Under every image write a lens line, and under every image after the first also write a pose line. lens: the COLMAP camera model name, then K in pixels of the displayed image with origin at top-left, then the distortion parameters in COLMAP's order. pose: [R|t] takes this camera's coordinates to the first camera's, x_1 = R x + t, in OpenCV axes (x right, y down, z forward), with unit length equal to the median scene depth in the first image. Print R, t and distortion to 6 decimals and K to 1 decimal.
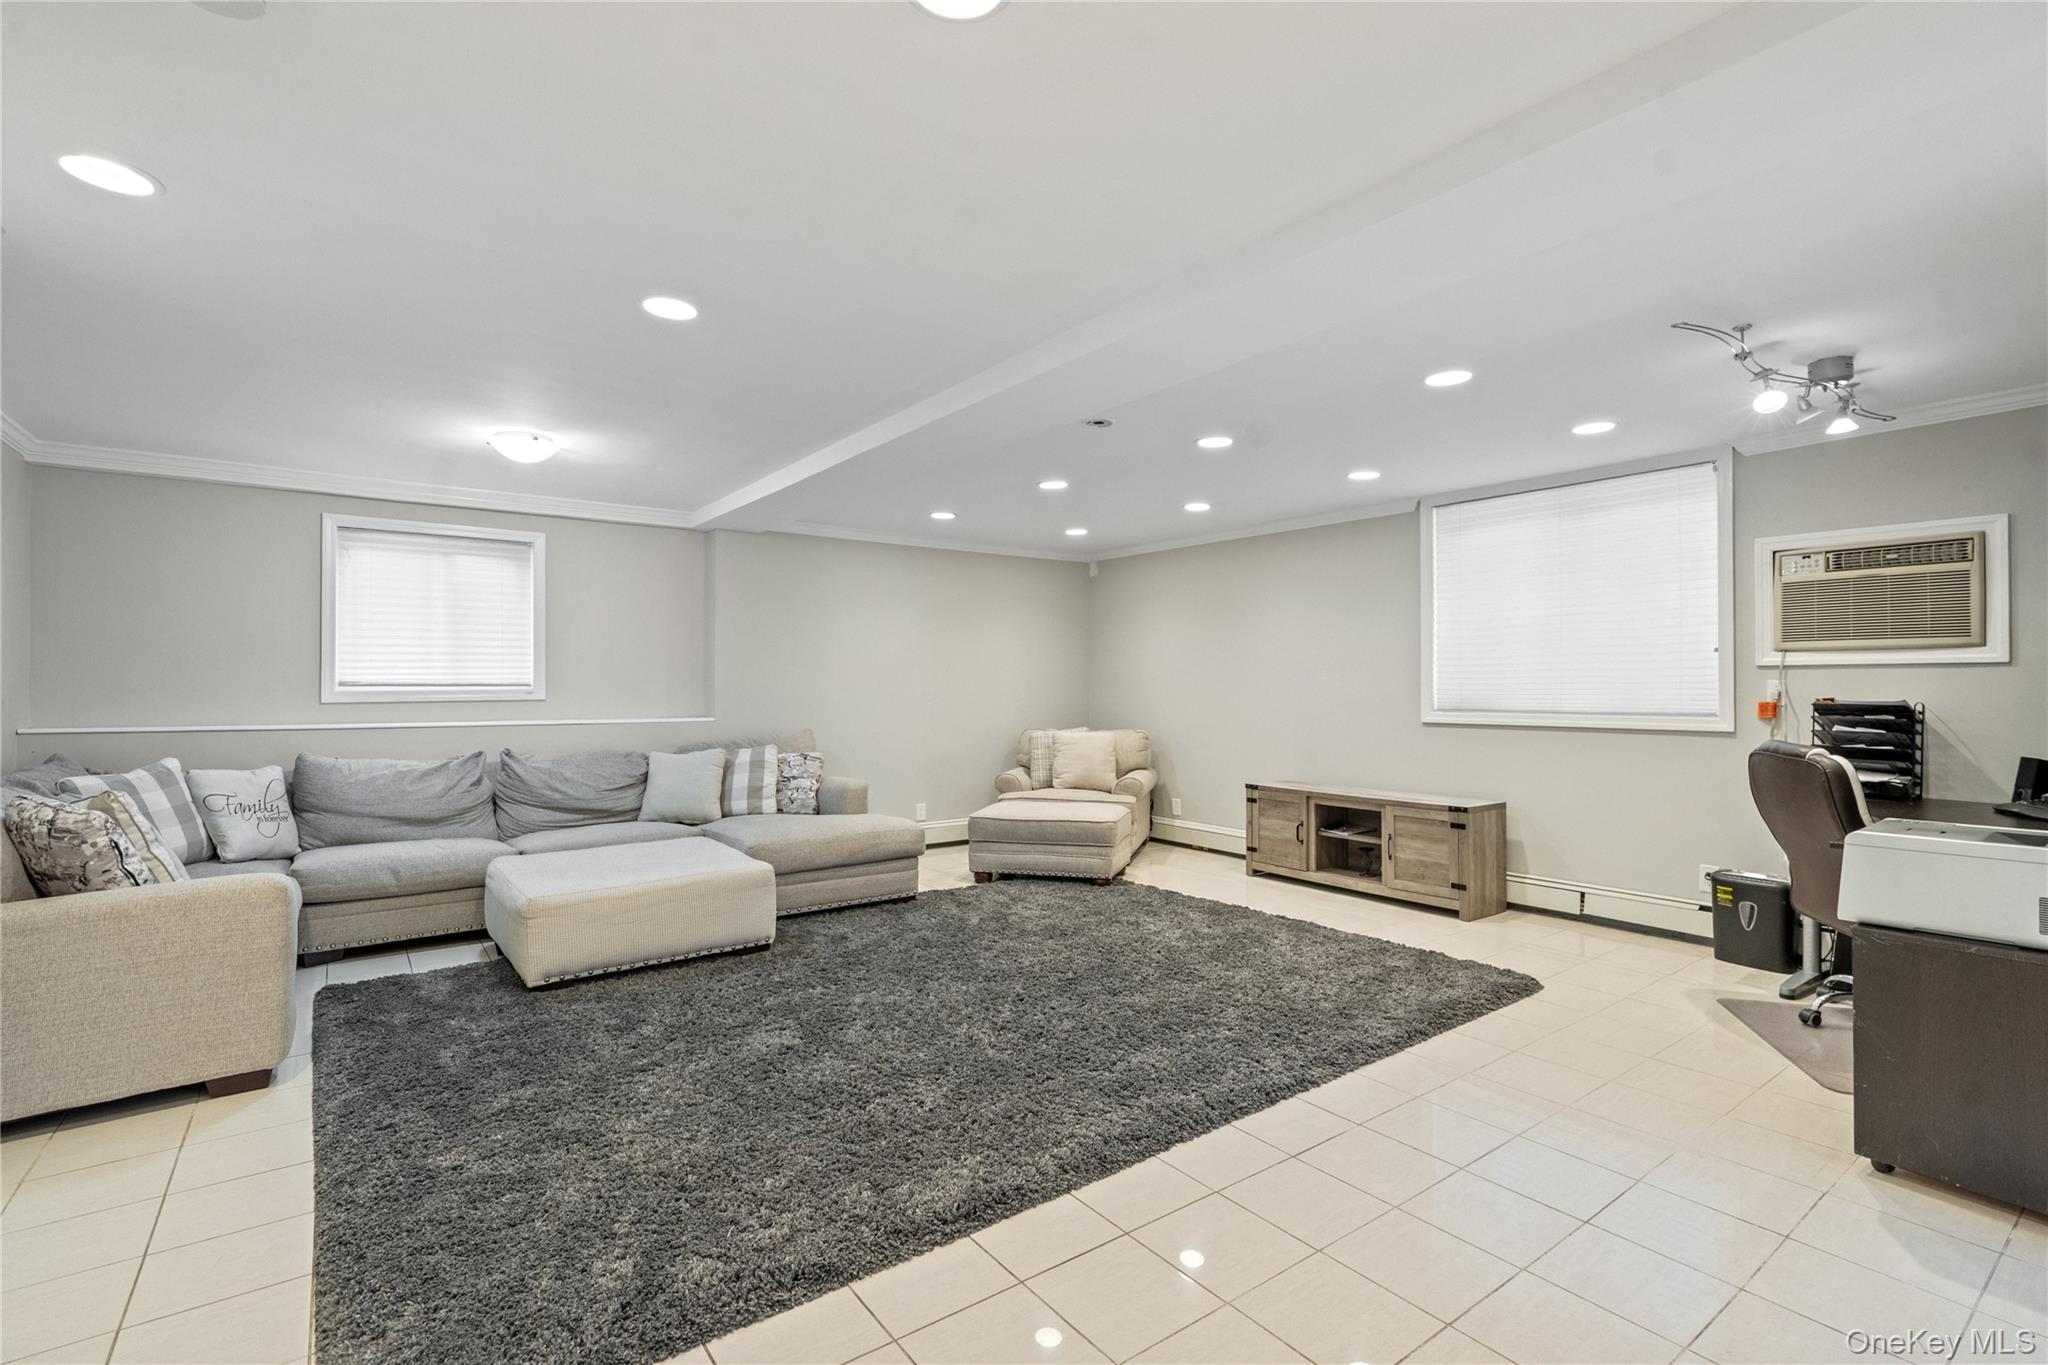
lens RADIAL K [[937.9, 0, 1027.4], [0, 937.9, 678.9], [0, 0, 1]] dist [-0.009050, 0.004160]
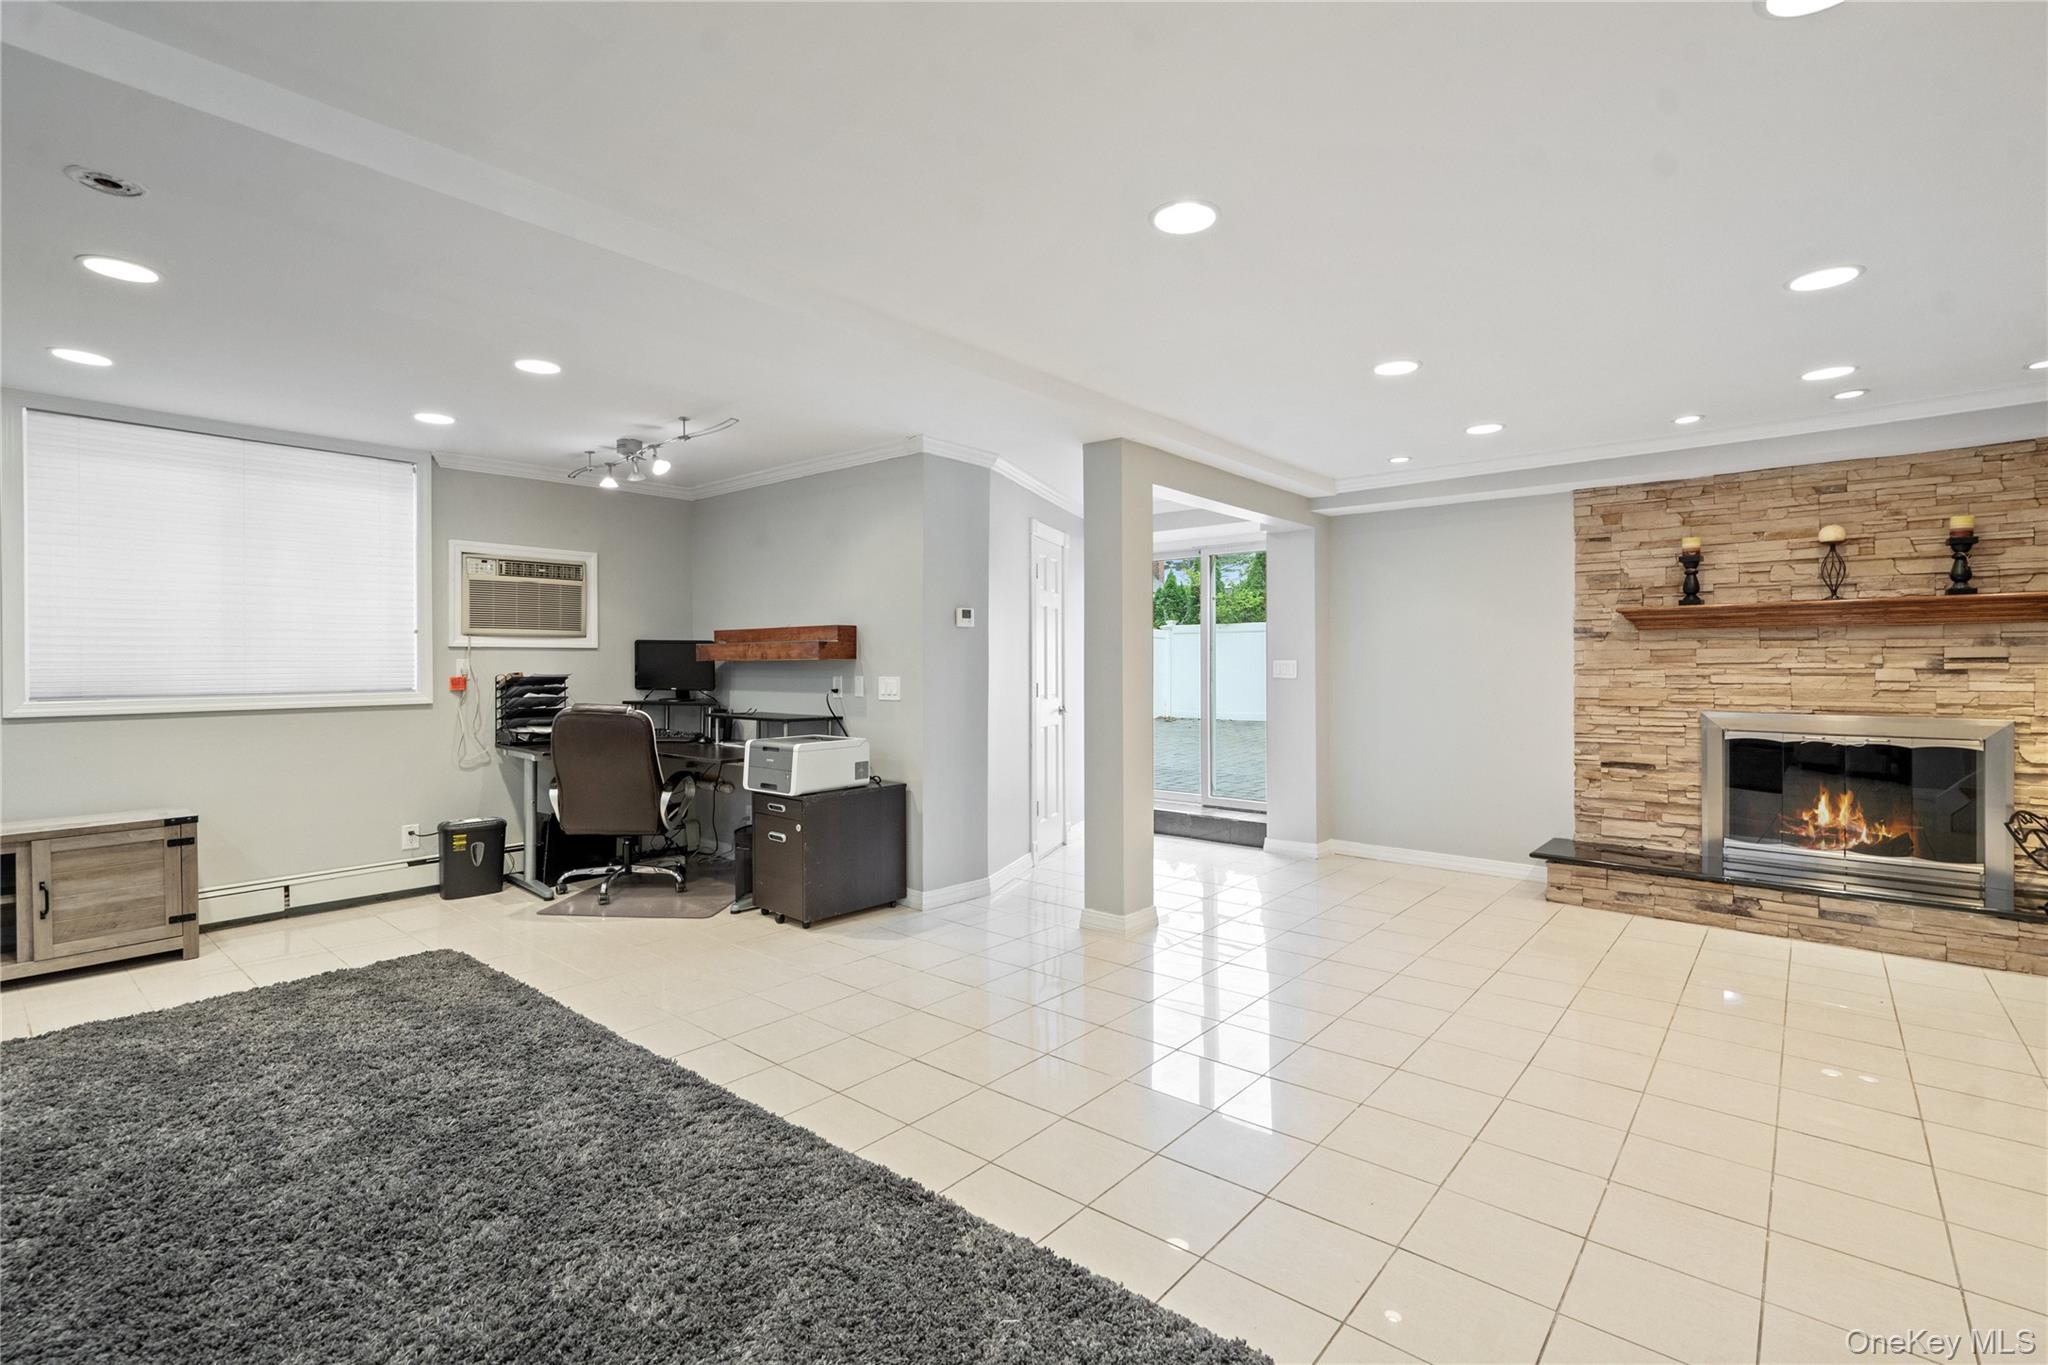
lens RADIAL K [[937.9, 0, 1022.8], [0, 937.9, 670.0], [0, 0, 1]] dist [-0.009050, 0.004160]
pose [[-0.238592, -0.007602, 0.971090, -0.547853], [-0.007118, 0.999956, 0.006079, 0.003101], [-0.971094, -0.005462, -0.238635, 0.582827]]
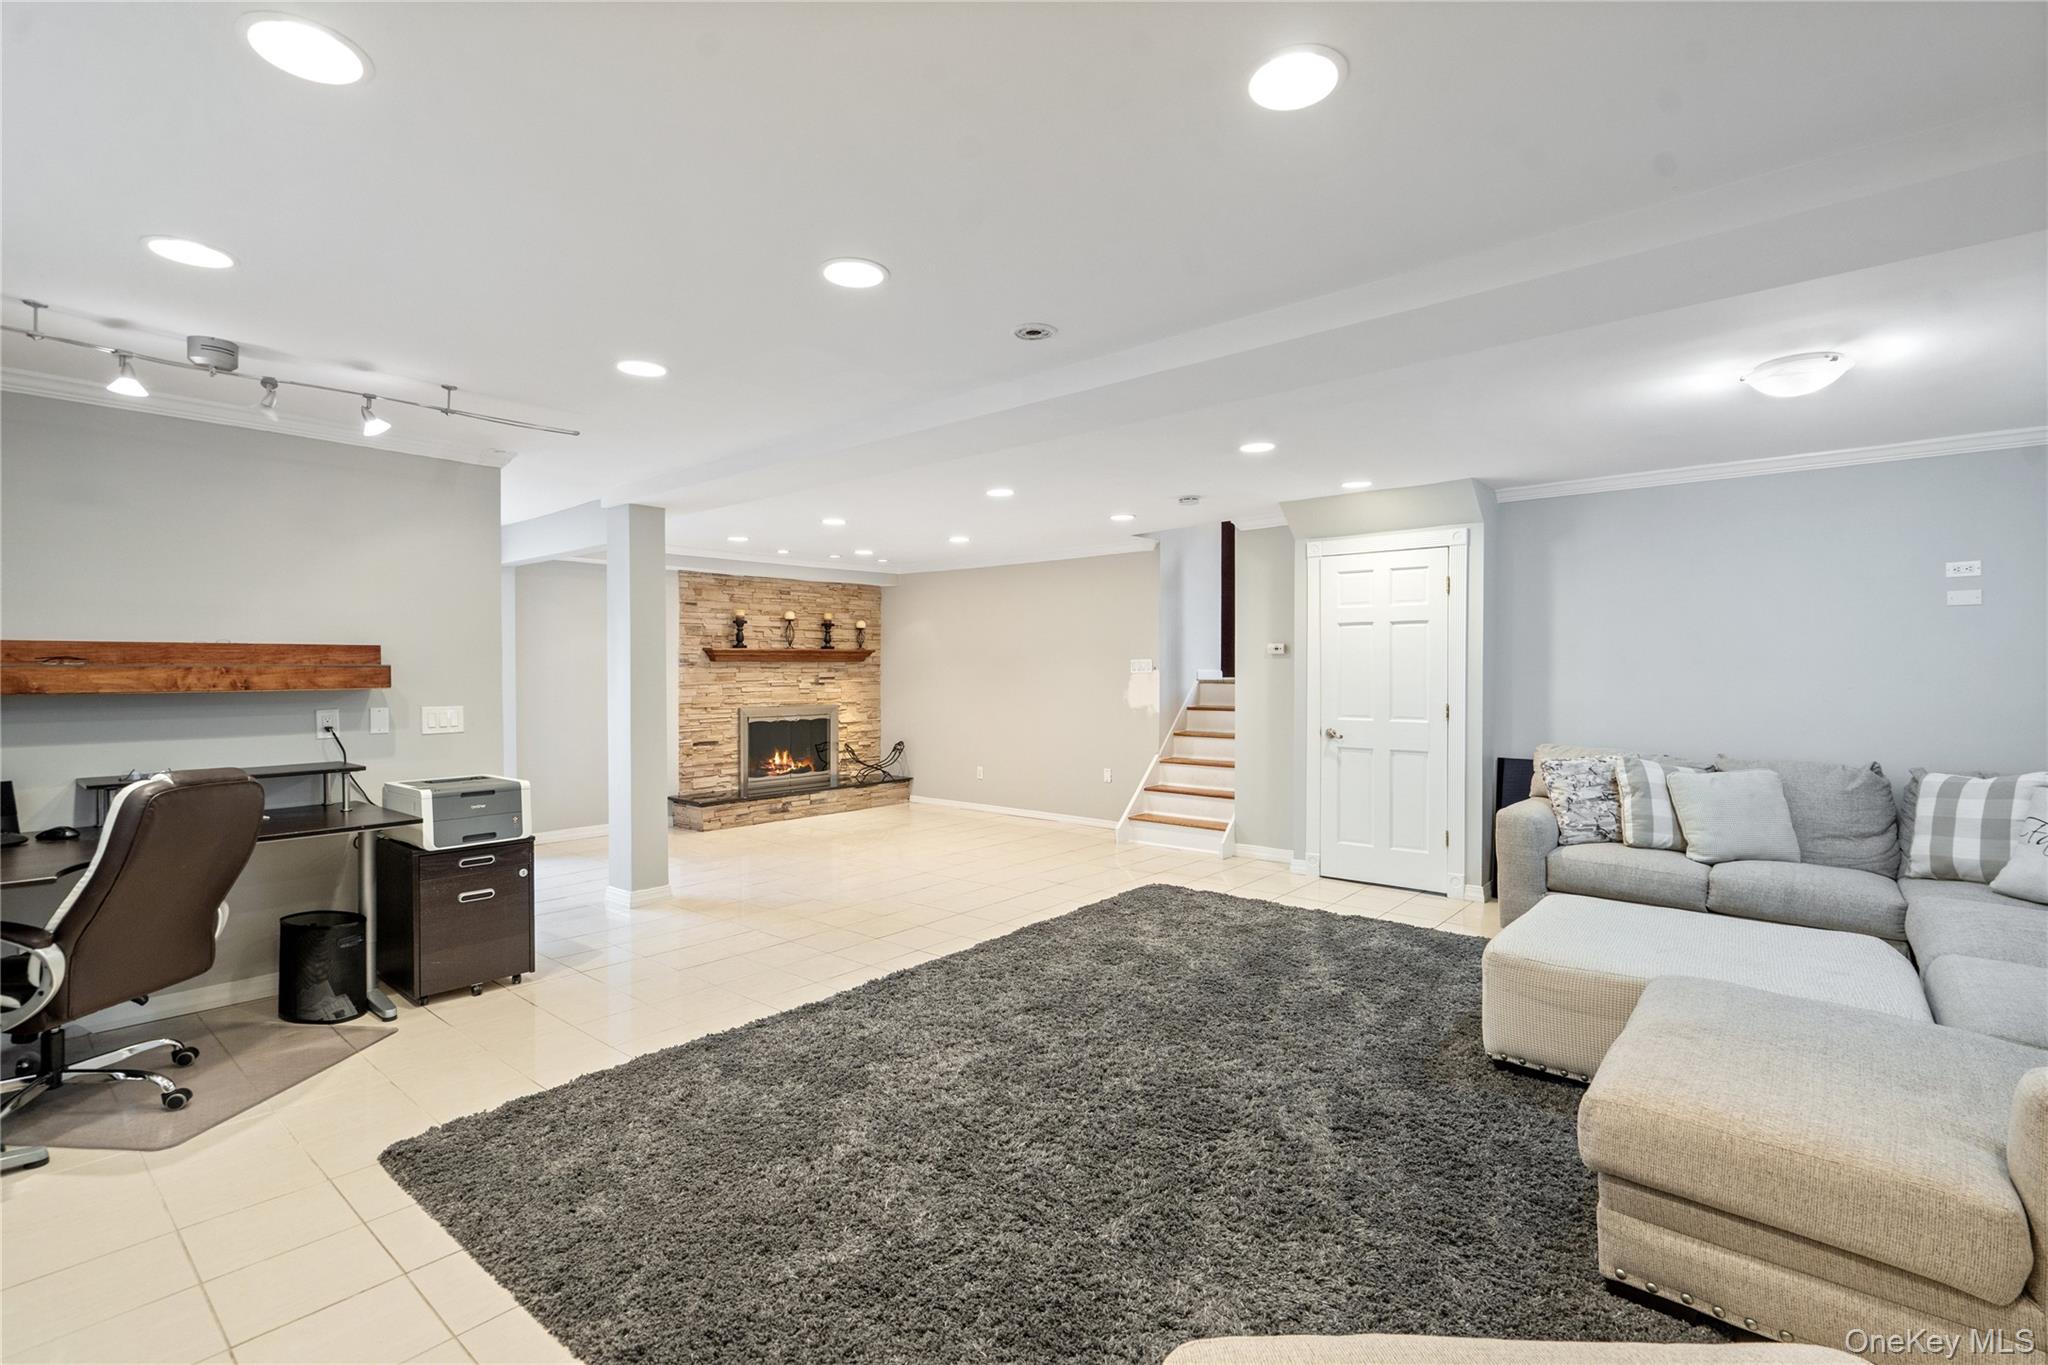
lens RADIAL K [[937.9, 0, 1022.0], [0, 937.9, 682.1], [0, 0, 1]] dist [-0.009050, 0.004160]
pose [[-0.972029, 0.003784, -0.234831, 0.239466], [0.002469, 0.999980, 0.005892, -0.011740], [0.234849, 0.005147, -0.972018, 1.607742]]
